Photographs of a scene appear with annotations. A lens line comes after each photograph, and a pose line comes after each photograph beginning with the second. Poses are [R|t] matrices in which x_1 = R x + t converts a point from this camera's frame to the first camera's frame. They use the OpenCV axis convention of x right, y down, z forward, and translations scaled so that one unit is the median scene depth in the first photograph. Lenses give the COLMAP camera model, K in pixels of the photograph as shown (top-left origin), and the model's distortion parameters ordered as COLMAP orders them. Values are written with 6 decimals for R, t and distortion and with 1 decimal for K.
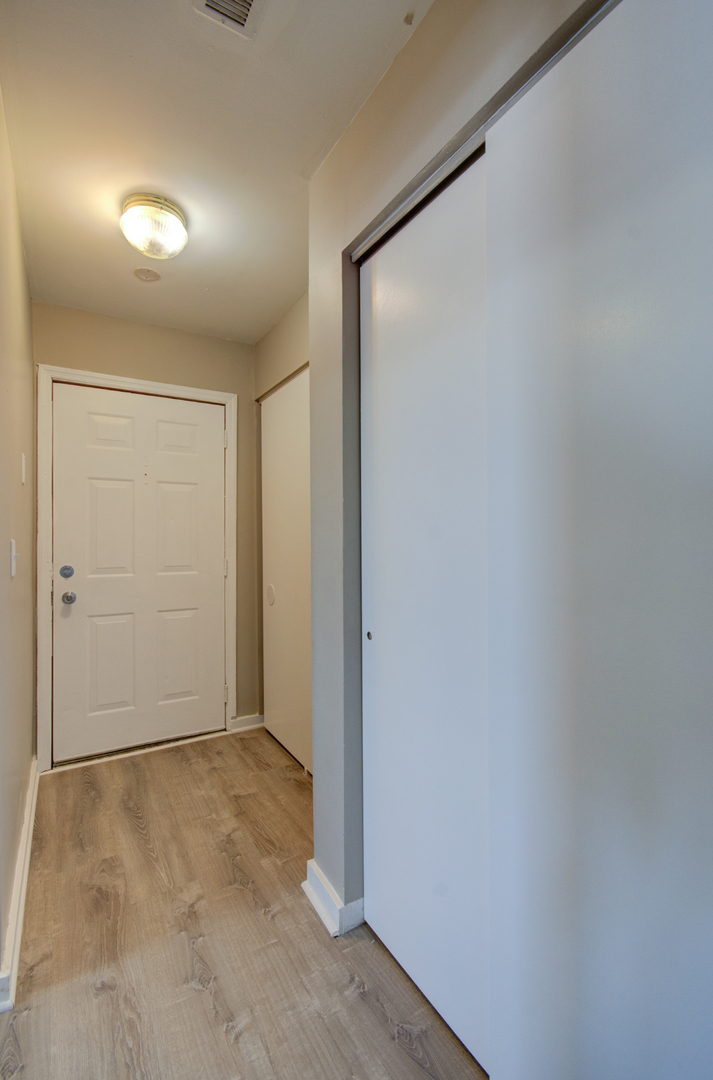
lens RADIAL K [[477.2, 0, 341.0], [0, 477.2, 547.8], [0, 0, 1]] dist [-0.006331, 0.000511]
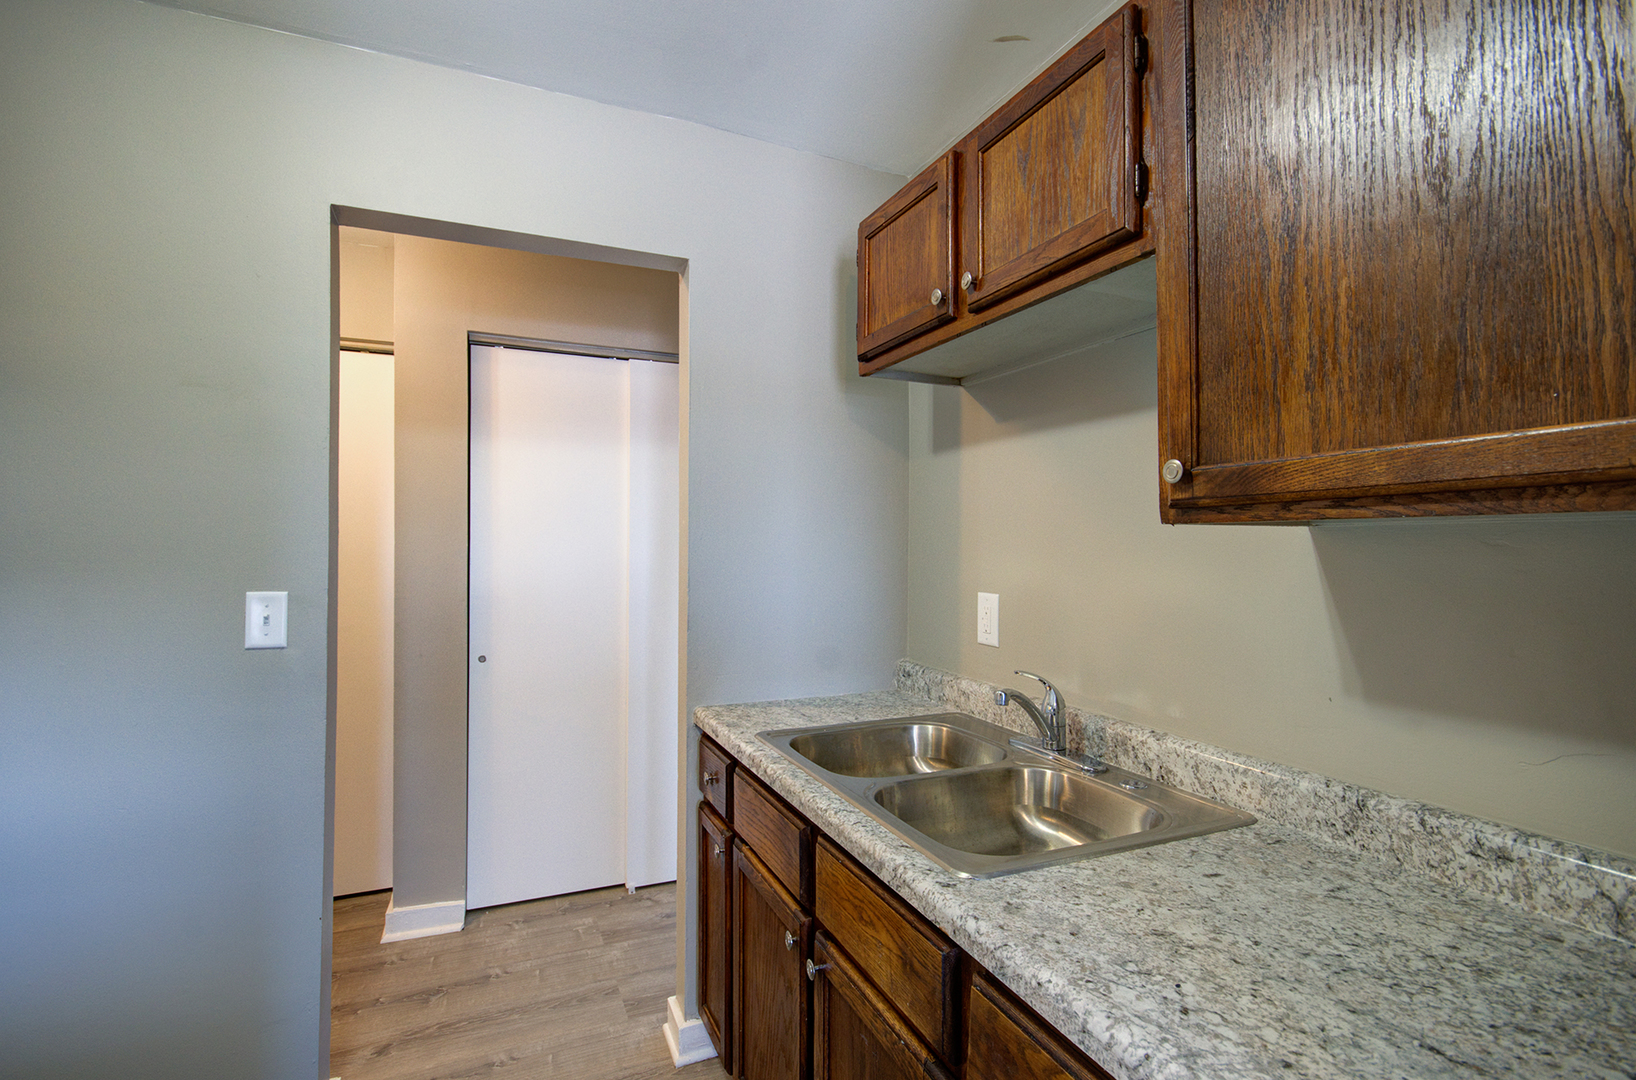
lens RADIAL K [[765.9, 0, 816.9], [0, 765.9, 536.4], [0, 0, 1]] dist [-0.008421, -0.000676]
pose [[0.119034, 0.018324, 0.992721, -1.901128], [0.010091, 0.999756, -0.019664, -0.086086], [-0.992839, 0.012358, 0.118820, -0.079532]]
